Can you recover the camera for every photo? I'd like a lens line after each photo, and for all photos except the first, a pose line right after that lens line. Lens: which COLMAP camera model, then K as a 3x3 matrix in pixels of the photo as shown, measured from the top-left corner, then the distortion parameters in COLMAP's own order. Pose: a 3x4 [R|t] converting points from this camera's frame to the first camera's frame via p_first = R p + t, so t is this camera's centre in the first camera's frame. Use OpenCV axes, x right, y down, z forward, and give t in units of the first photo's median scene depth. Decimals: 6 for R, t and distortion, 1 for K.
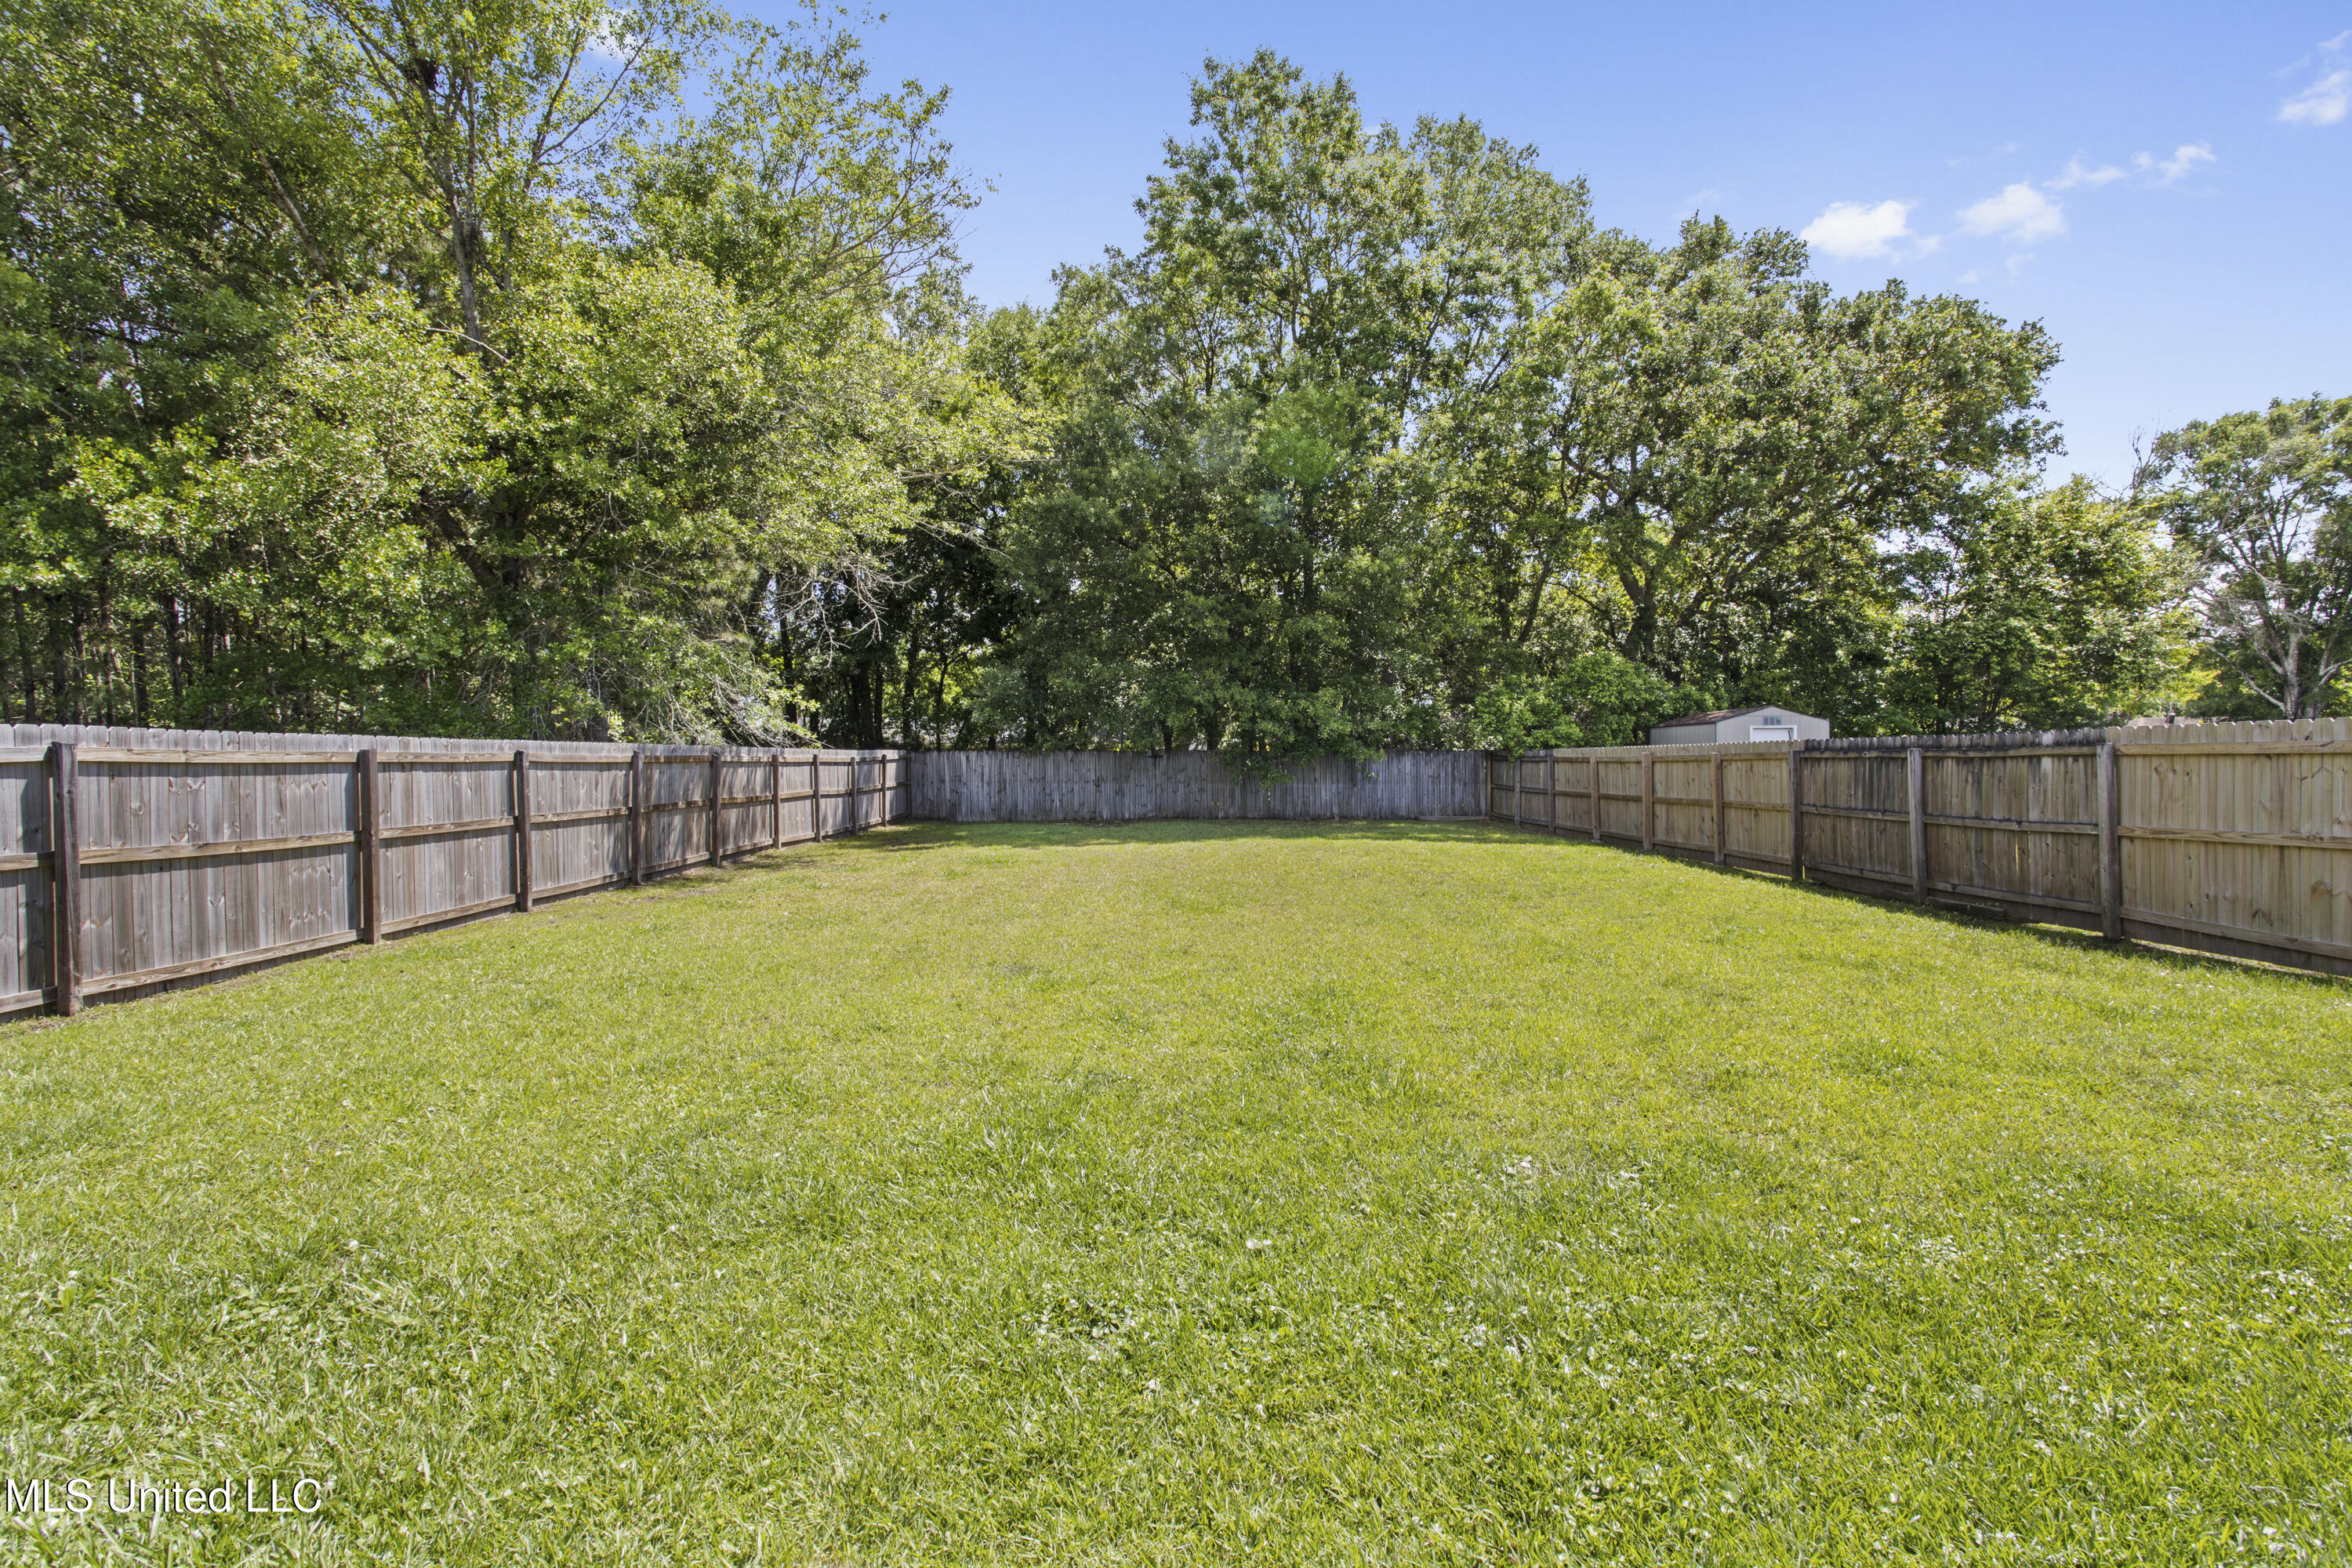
lens RADIAL K [[1117.7, 0, 1186.4], [0, 1117.7, 784.2], [0, 0, 1]] dist [0.004496, -0.001930]
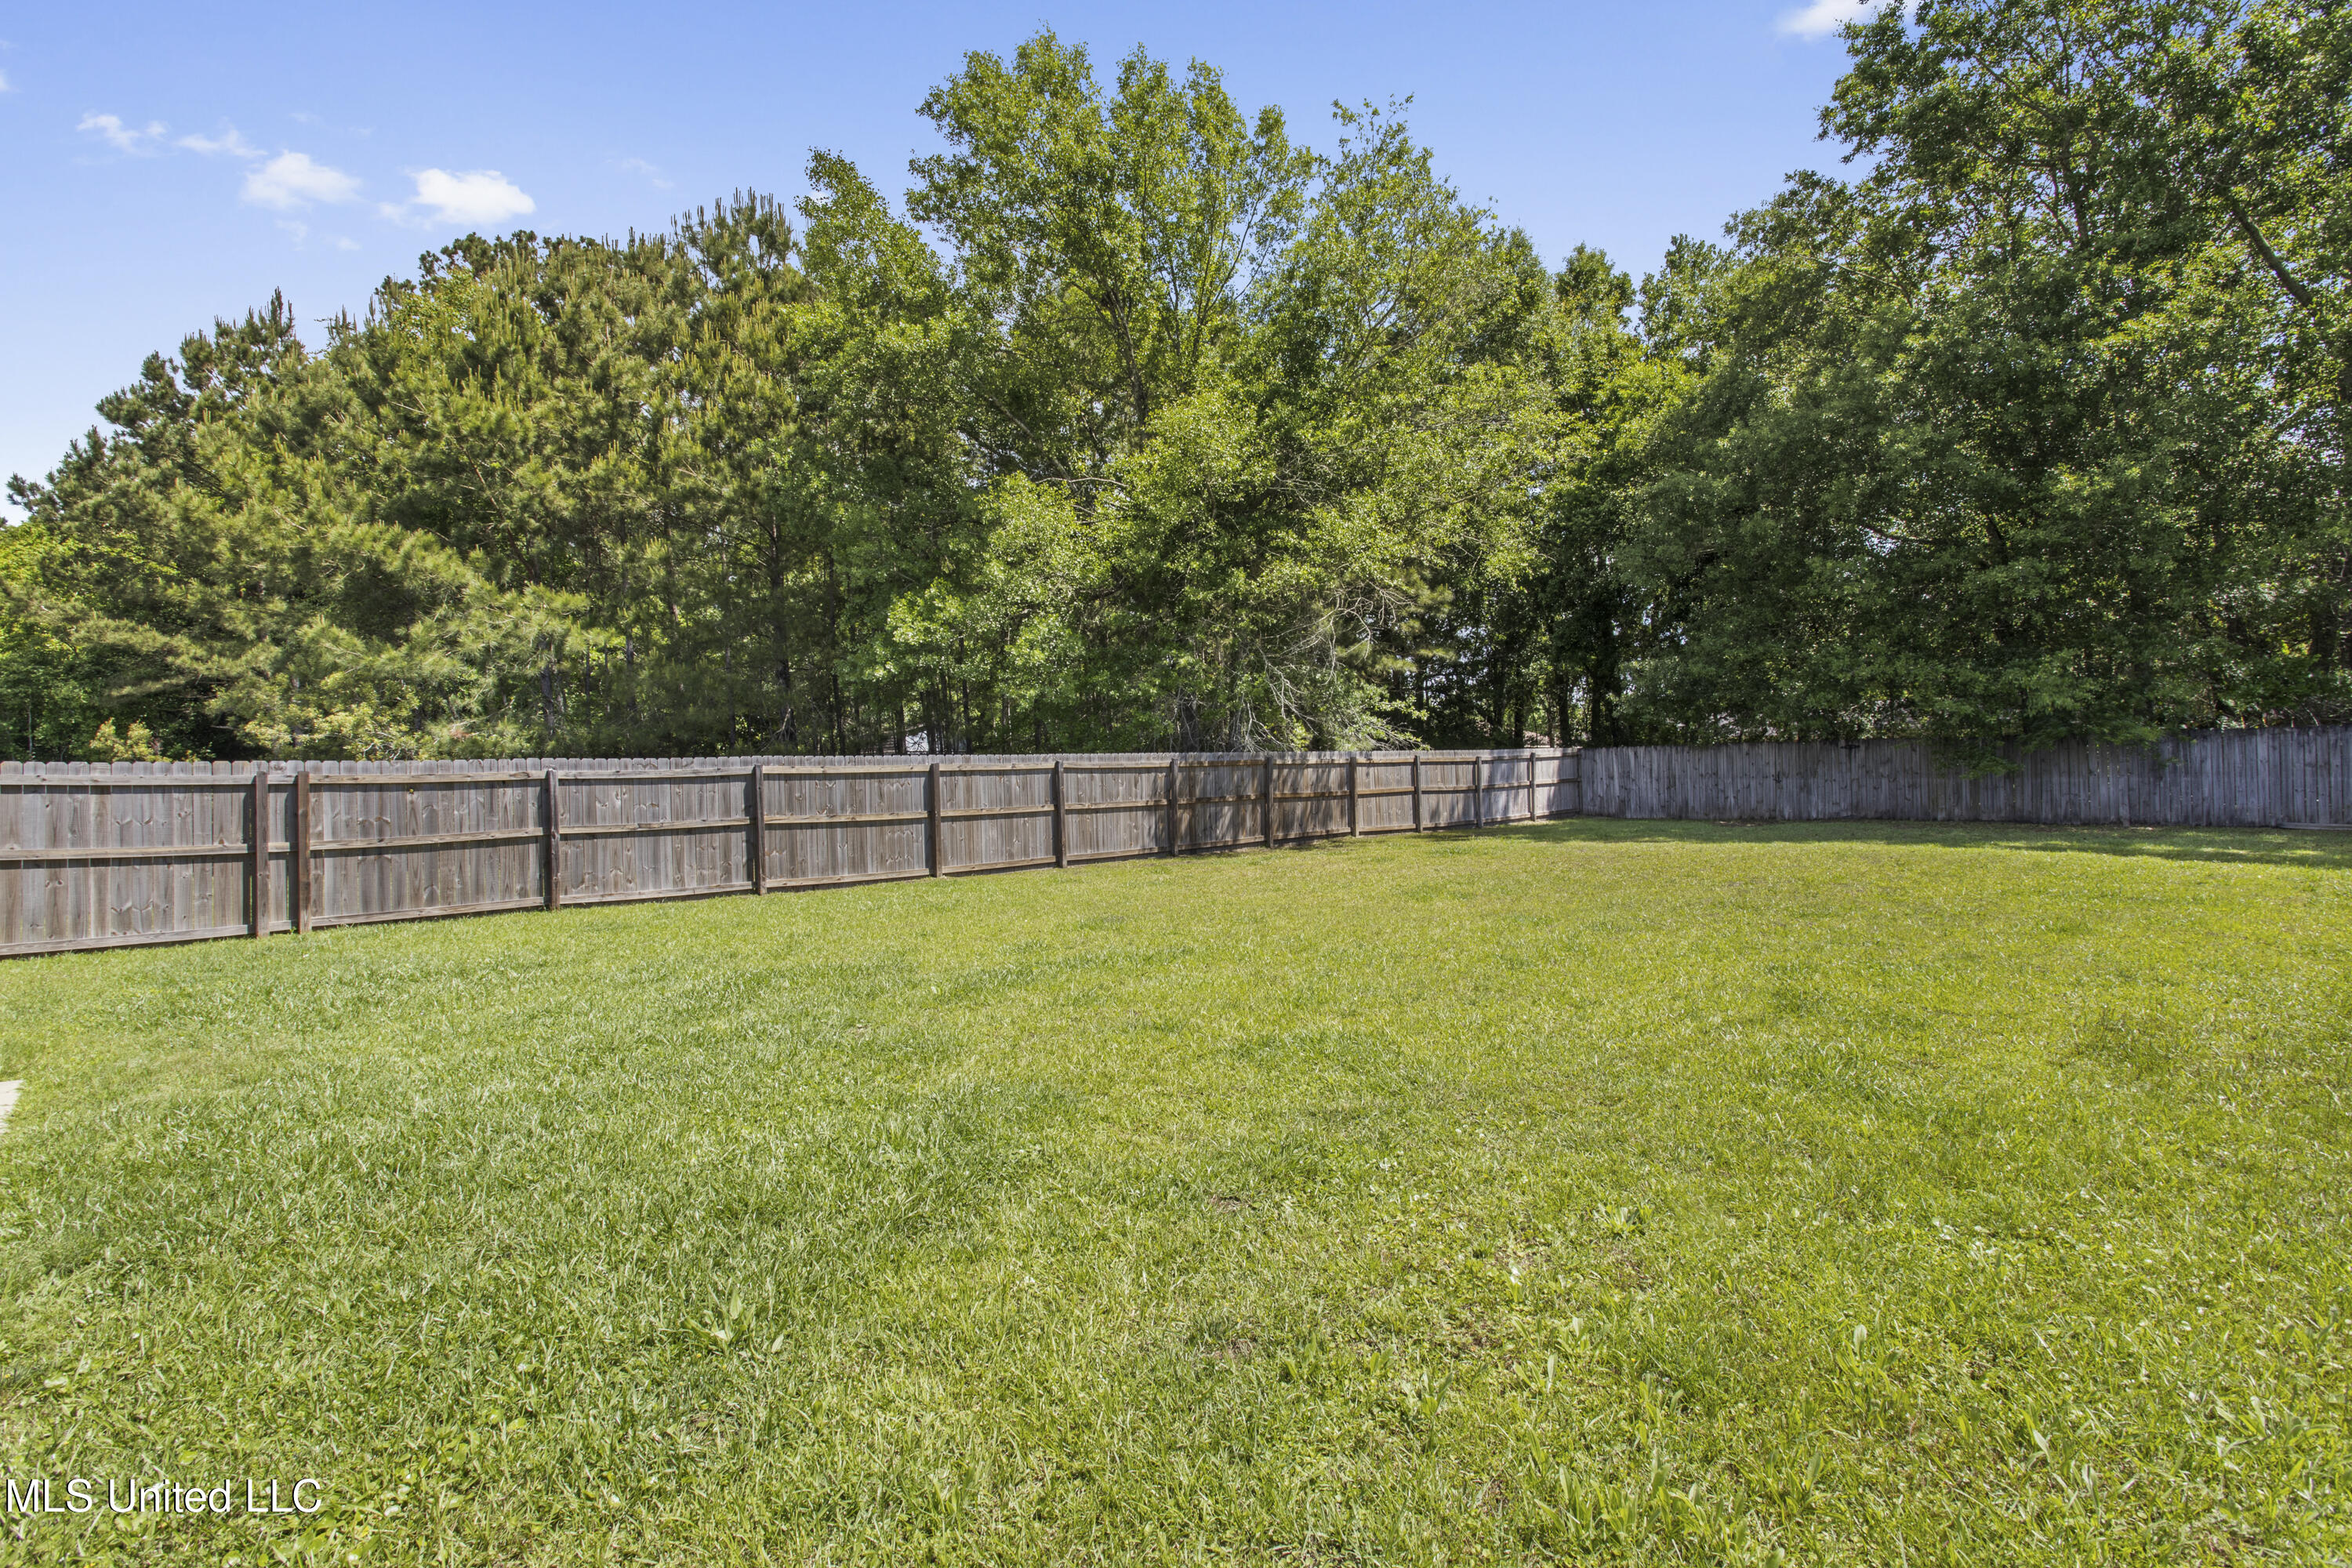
lens RADIAL K [[1117.7, 0, 1177.9], [0, 1117.7, 781.4], [0, 0, 1]] dist [0.004496, -0.001930]
pose [[0.681124, -0.005085, -0.732151, 0.833924], [0.005573, 0.999983, -0.001760, 0.000881], [0.732147, -0.002882, 0.681140, 0.116701]]
